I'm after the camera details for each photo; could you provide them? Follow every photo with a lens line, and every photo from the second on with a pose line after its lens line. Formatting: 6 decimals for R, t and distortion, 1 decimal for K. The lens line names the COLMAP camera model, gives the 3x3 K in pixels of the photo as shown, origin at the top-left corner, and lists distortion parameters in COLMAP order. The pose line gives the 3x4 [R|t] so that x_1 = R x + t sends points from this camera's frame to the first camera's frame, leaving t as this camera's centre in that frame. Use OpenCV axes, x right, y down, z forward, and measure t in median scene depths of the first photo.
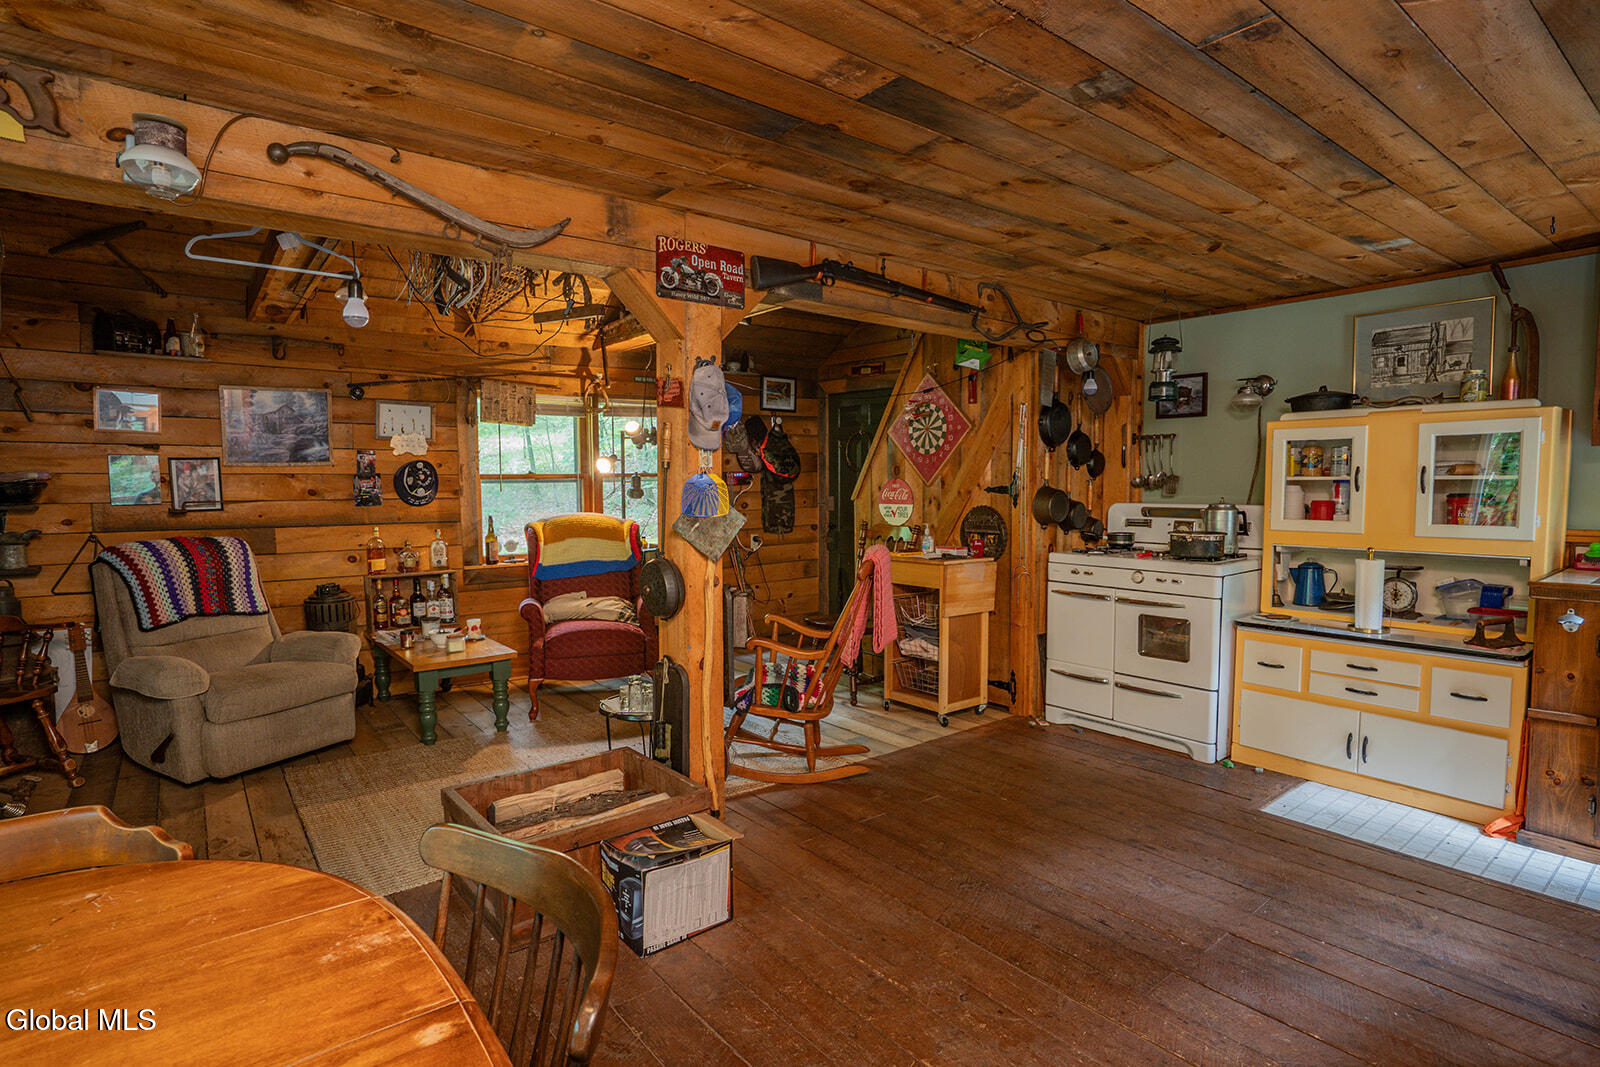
lens RADIAL K [[856.9, 0, 793.6], [0, 856.9, 535.2], [0, 0, 1]] dist [0.005263, 0.007271]
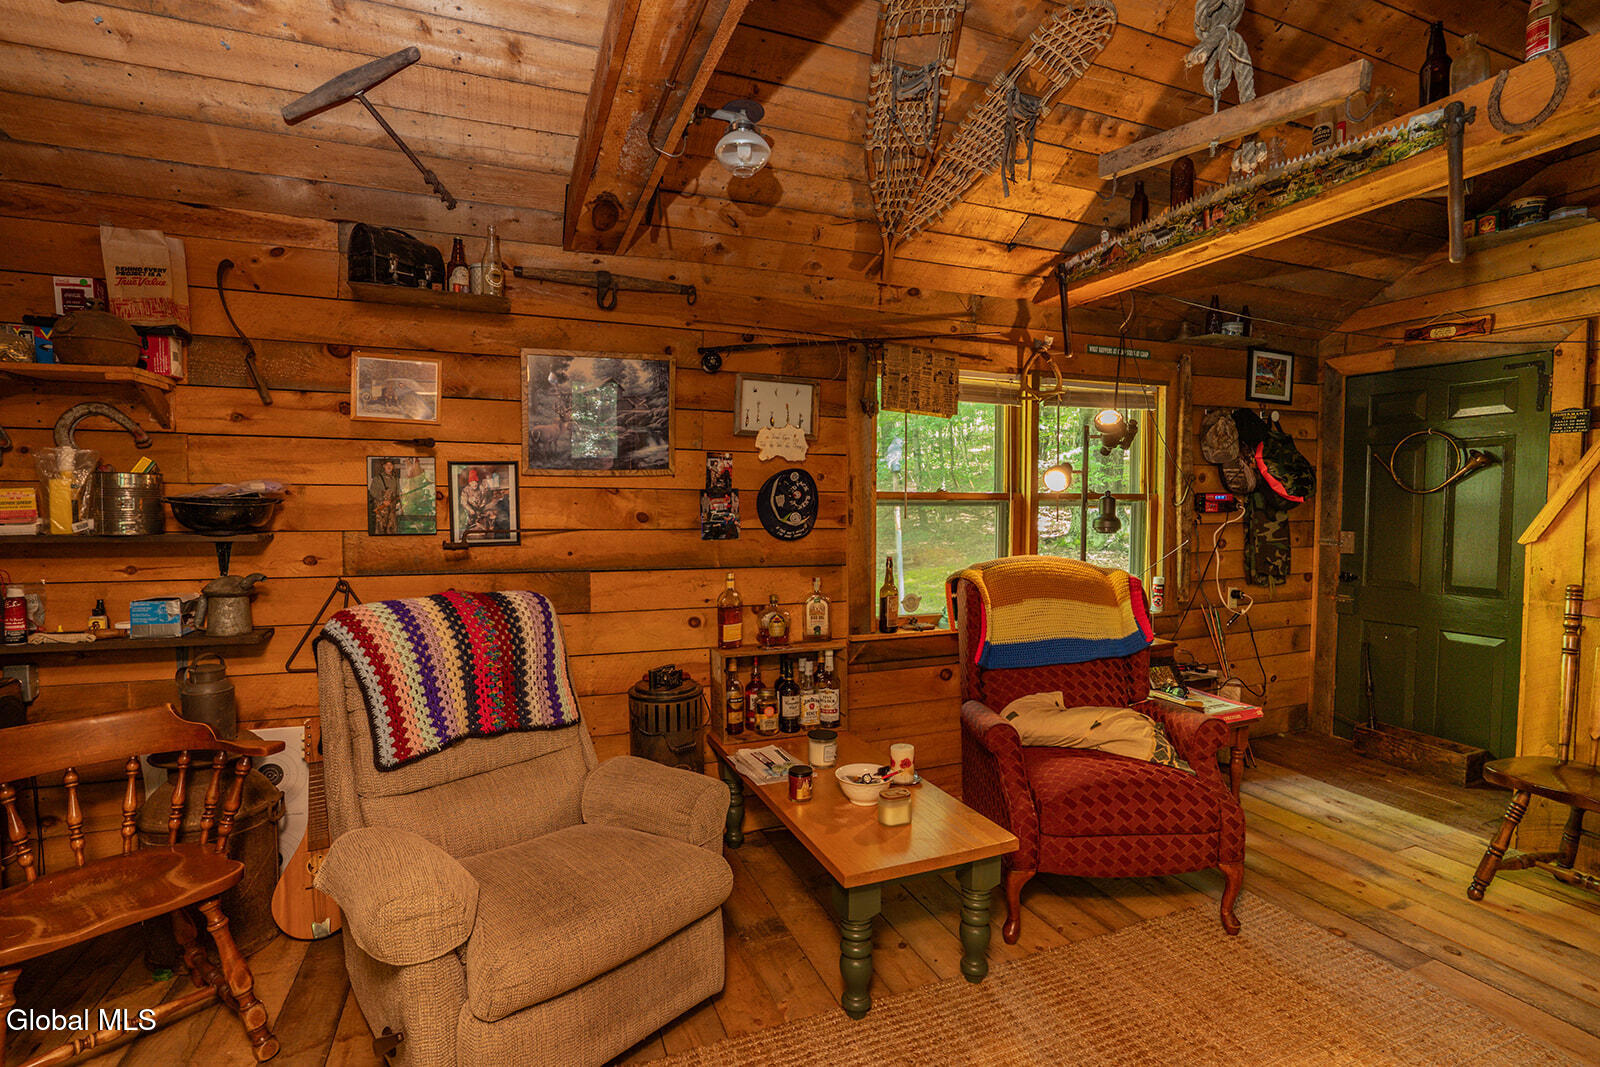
lens RADIAL K [[754.0, 0, 809.0], [0, 754.0, 531.1], [0, 0, 1]] dist [-0.033759, 0.000342]
pose [[0.972836, 0.018806, -0.230730, -0.308094], [-0.025415, 0.999346, -0.025707, -0.028197], [0.230096, 0.030873, 0.972678, 0.479933]]
